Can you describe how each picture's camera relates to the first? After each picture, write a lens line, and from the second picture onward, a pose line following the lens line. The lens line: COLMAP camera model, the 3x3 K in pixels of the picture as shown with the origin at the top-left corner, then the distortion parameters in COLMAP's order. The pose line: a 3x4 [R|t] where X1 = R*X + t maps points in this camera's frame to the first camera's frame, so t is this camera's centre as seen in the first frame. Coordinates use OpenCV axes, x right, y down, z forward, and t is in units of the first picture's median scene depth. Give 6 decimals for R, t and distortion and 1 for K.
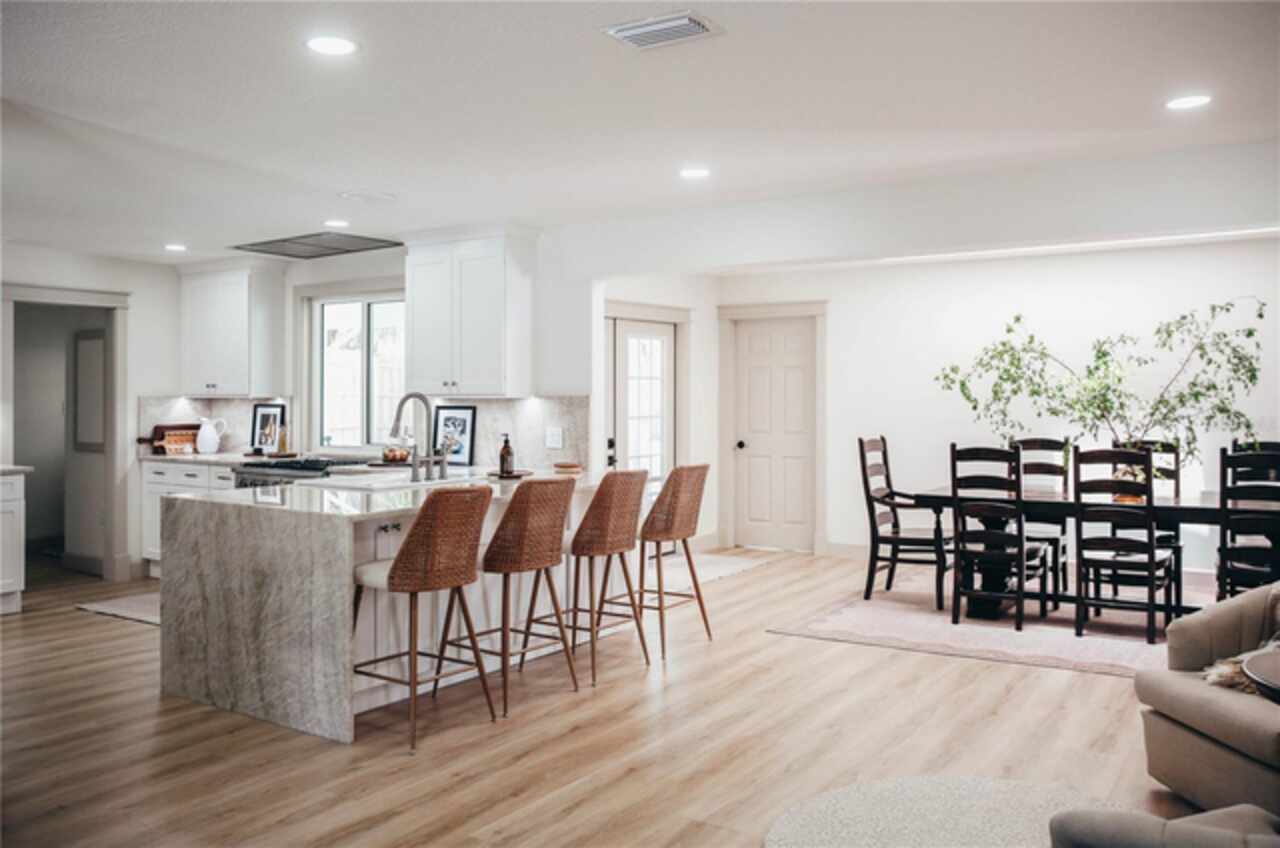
lens RADIAL K [[1012.5, 0, 634.9], [0, 1012.5, 407.7], [0, 0, 1]] dist [-0.054263, 0.028460]
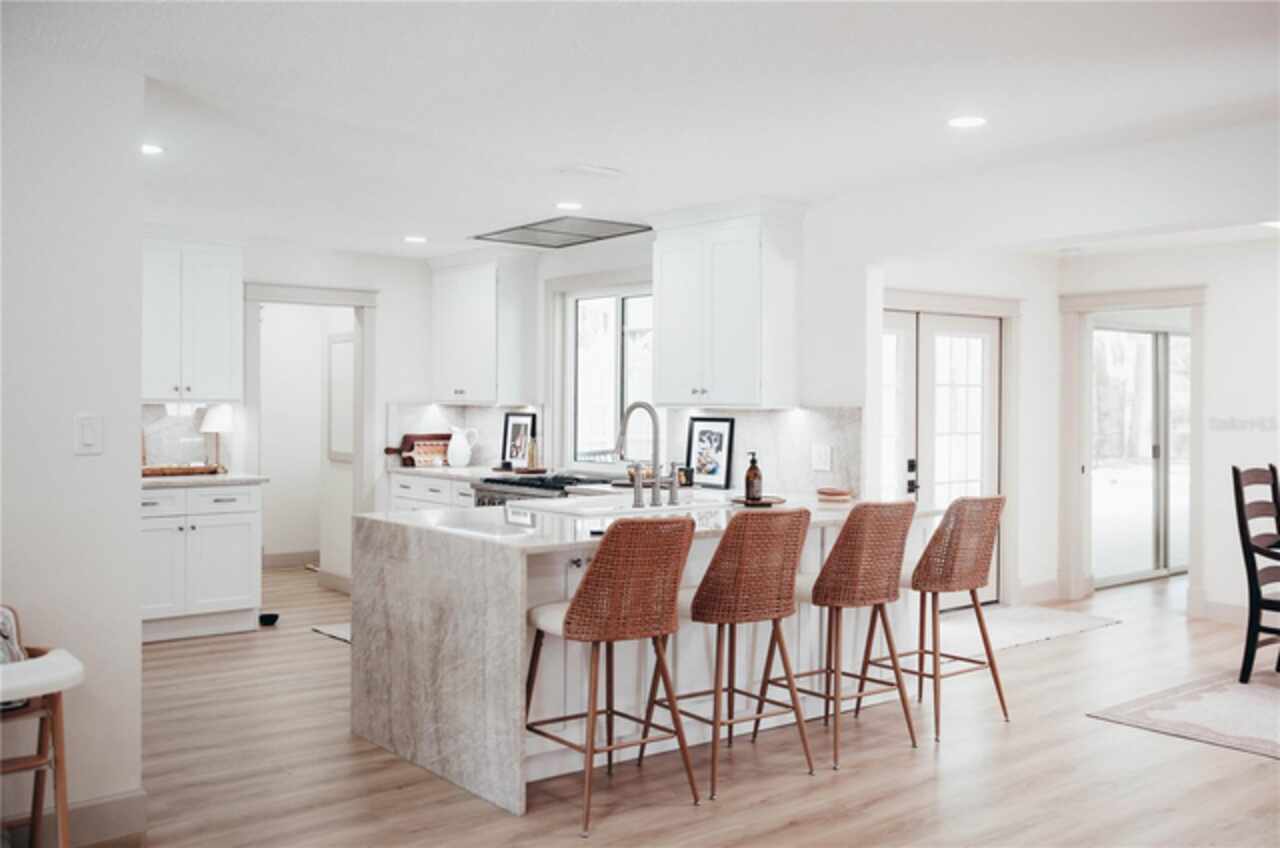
lens RADIAL K [[1158.8, 0, 662.1], [0, 1158.8, 426.9], [0, 0, 1]] dist [-0.020642, 0.000000]
pose [[0.957957, 0.014217, -0.286558, 0.067503], [-0.011936, 0.999882, 0.009705, -0.003172], [0.286662, -0.005876, 0.958014, 0.062103]]
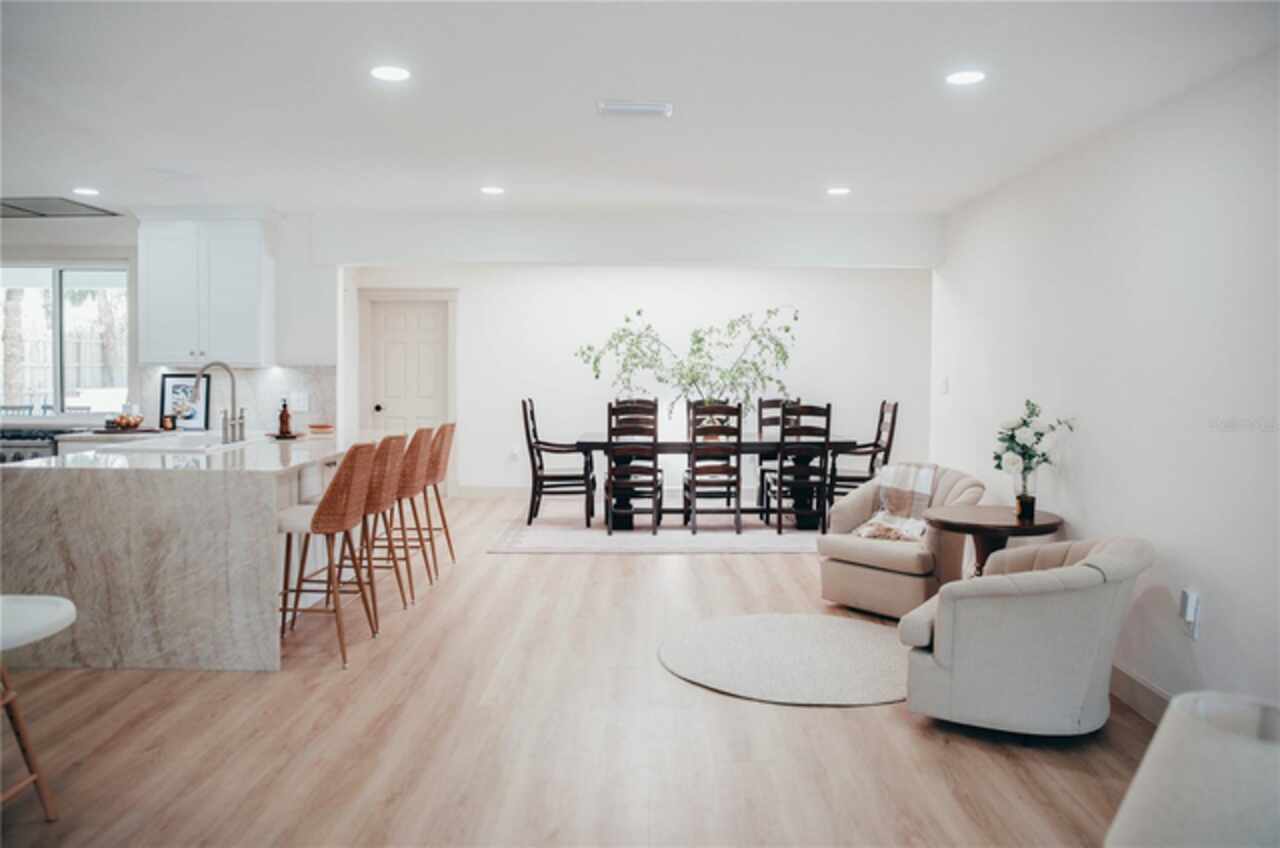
lens RADIAL K [[875.4, 0, 663.1], [0, 875.4, 411.3], [0, 0, 1]] dist [-0.096174, 0.061306]
pose [[0.829190, -0.019003, 0.558644, -0.289542], [-0.003344, 0.999235, 0.038953, 0.000511], [-0.558957, -0.034168, 0.828492, -0.025428]]
